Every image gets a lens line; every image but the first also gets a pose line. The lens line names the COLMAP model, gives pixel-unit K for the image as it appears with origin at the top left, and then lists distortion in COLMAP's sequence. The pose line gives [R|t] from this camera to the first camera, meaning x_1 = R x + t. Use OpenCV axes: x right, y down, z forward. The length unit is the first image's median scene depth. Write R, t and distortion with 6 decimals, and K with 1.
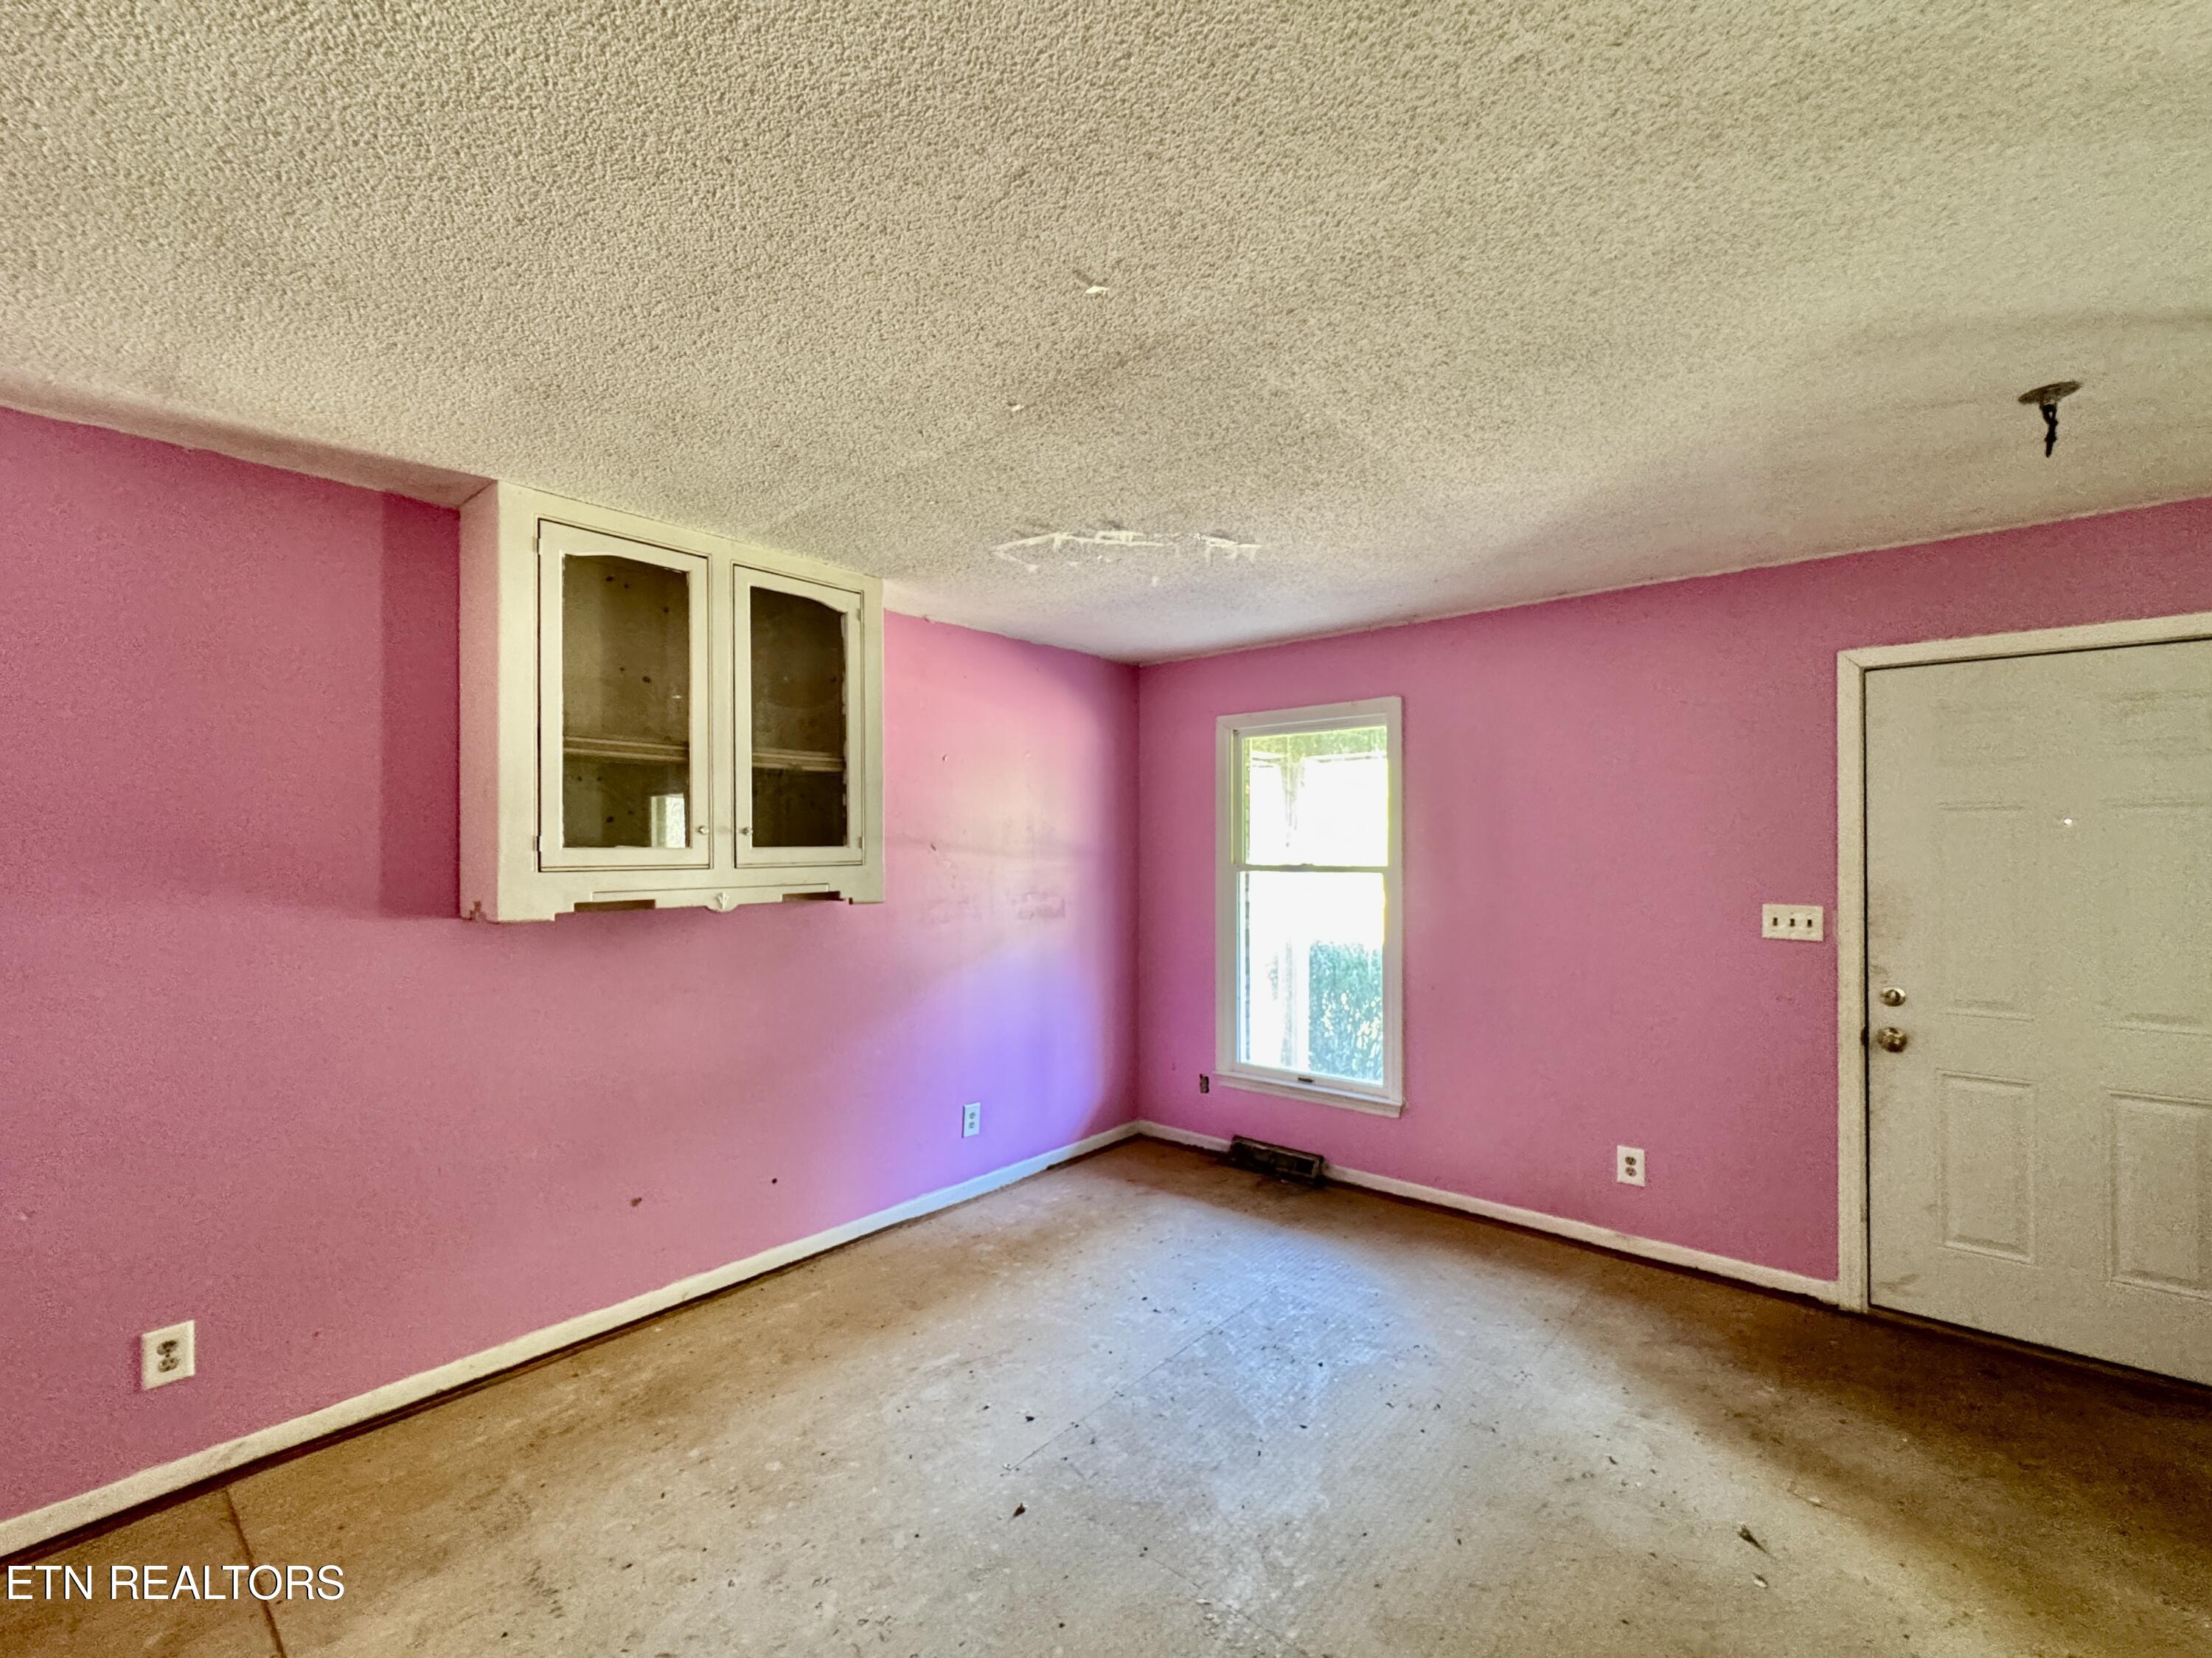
lens RADIAL K [[945.1, 0, 1105.2], [0, 945.1, 831.4], [0, 0, 1]] dist [-0.004554, 0.000038]
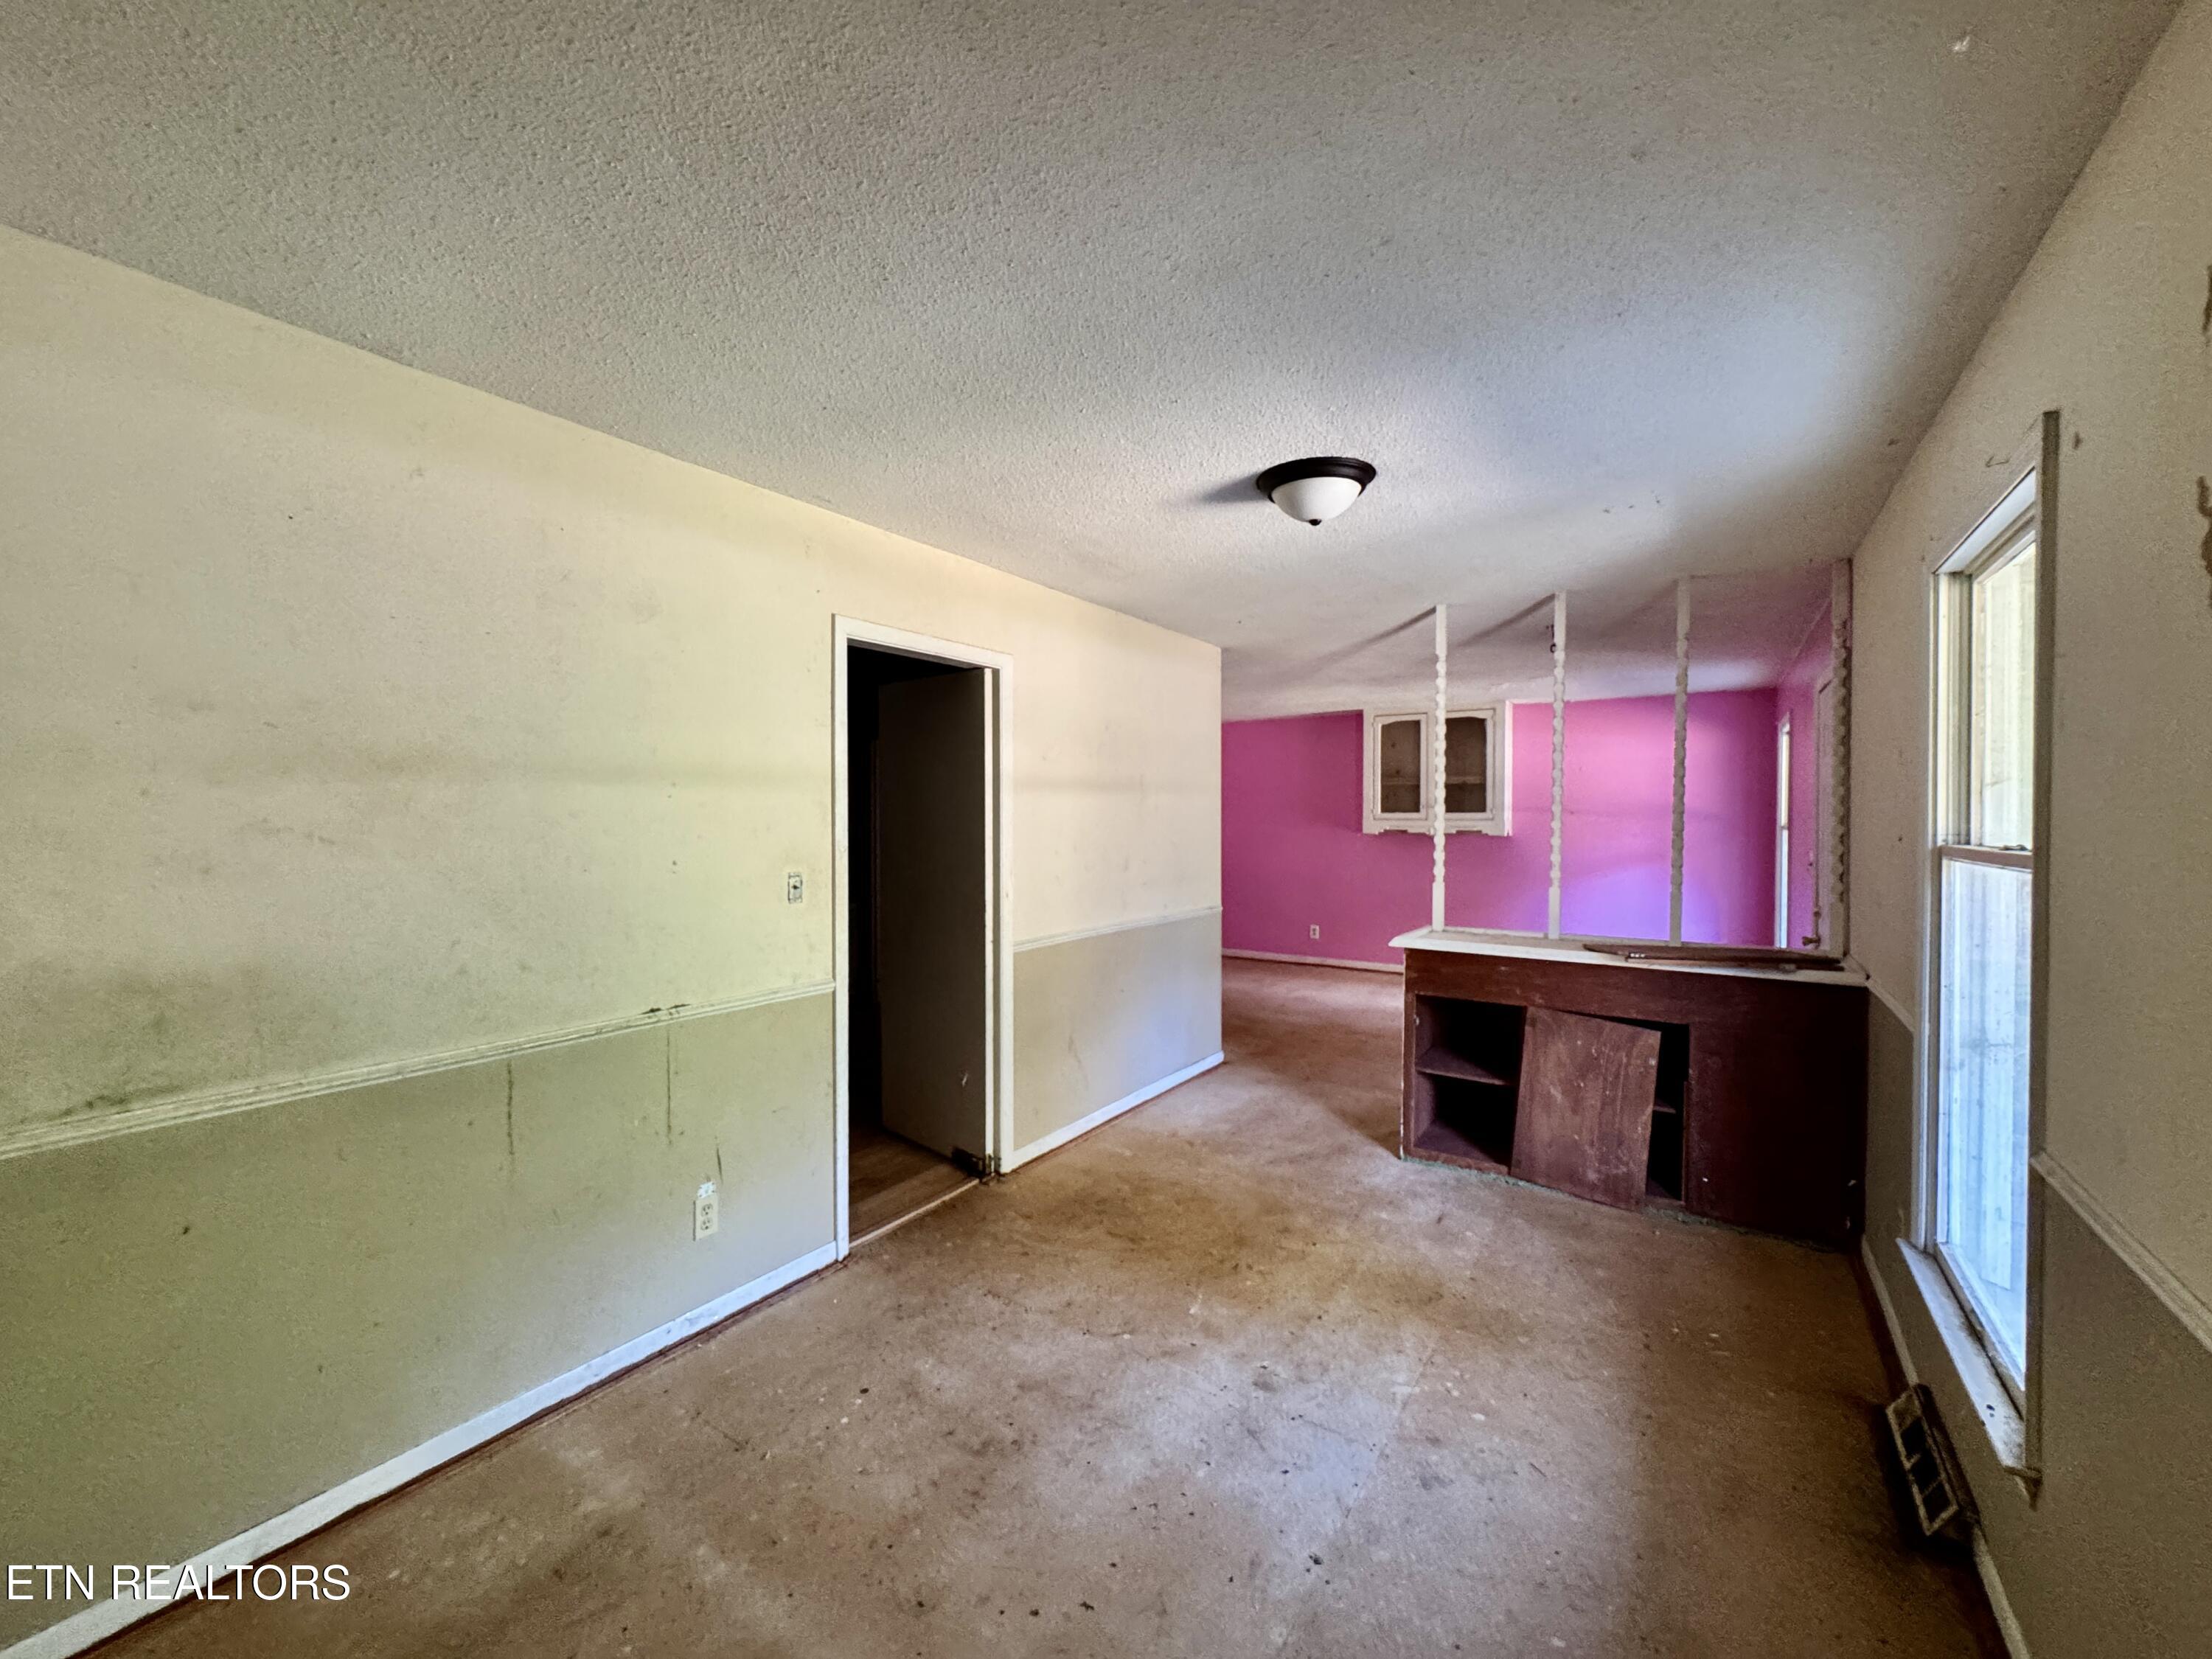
lens RADIAL K [[898.2, 0, 1091.2], [0, 898.2, 839.4], [0, 0, 1]] dist [-0.002195, -0.000324]
pose [[0.107840, 0.030202, -0.993709, 1.997037], [0.009127, 0.999466, 0.031368, 0.002578], [0.994126, -0.012452, 0.107507, -0.293127]]
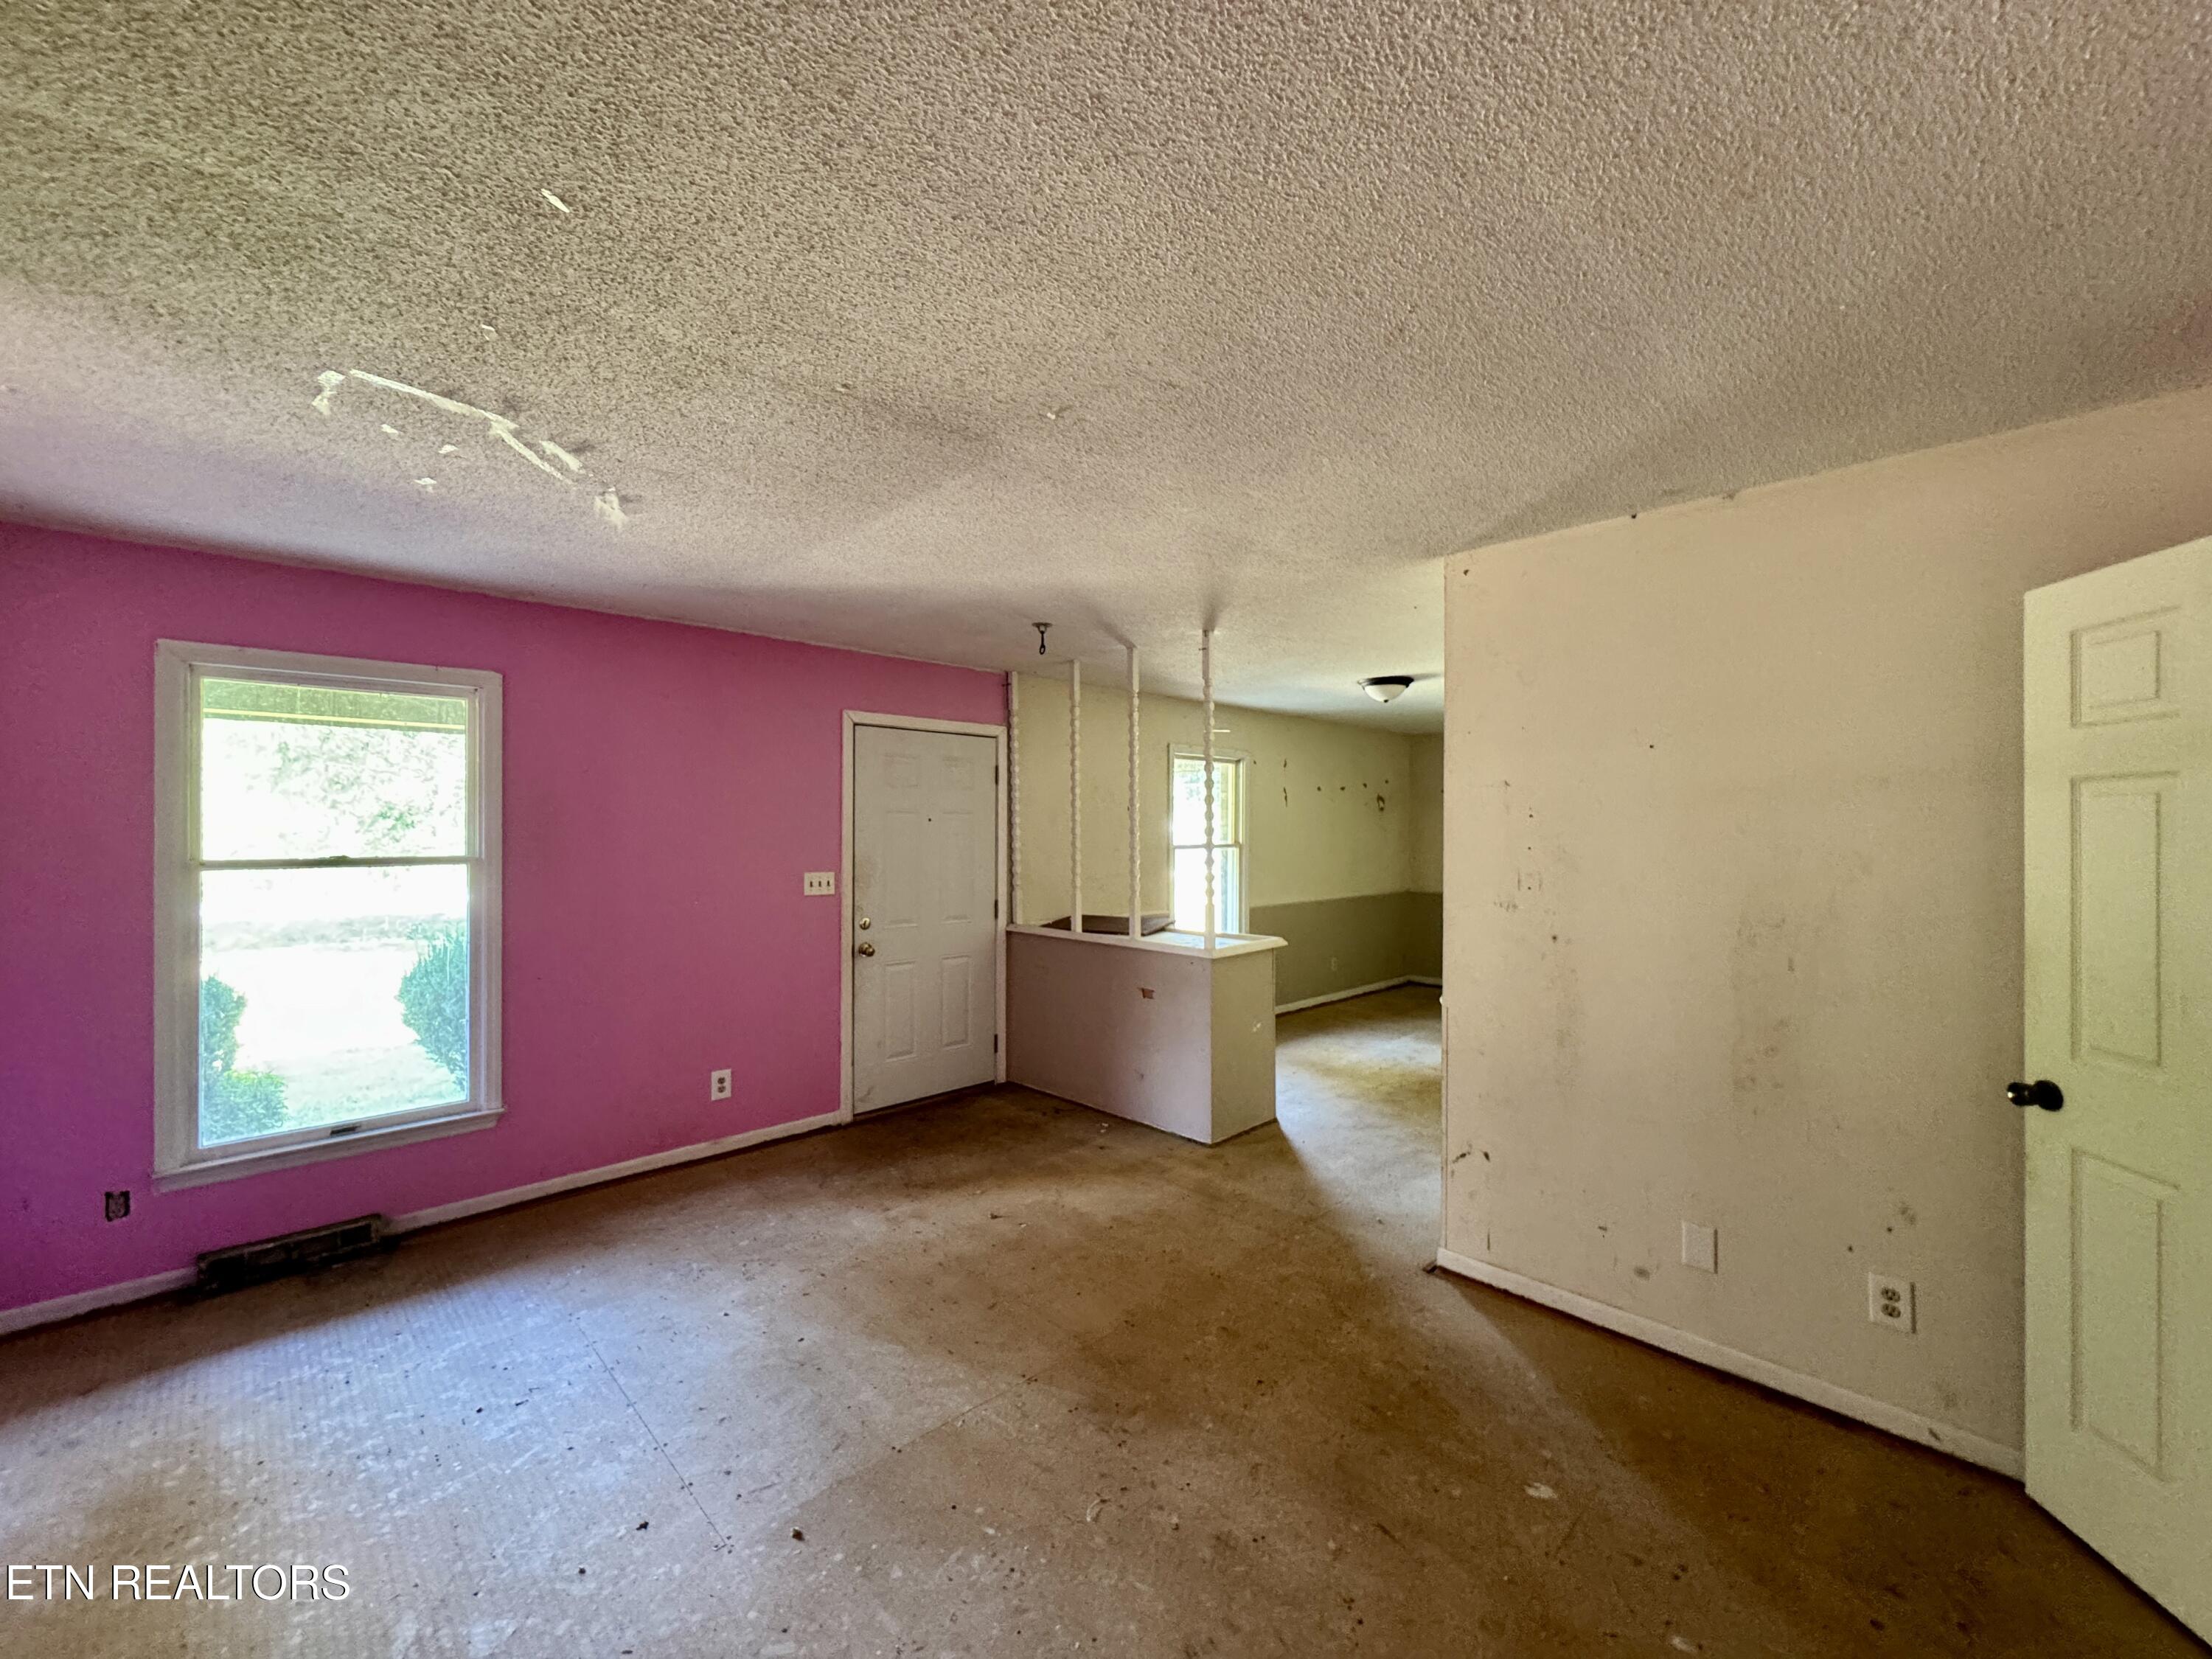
lens RADIAL K [[898.2, 0, 1097.8], [0, 898.2, 828.1], [0, 0, 1]] dist [-0.002195, -0.000324]
pose [[0.087238, 0.002278, 0.996185, -0.647424], [-0.017558, 0.999846, -0.000748, 0.000199], [-0.996033, -0.017426, 0.087265, 0.420613]]
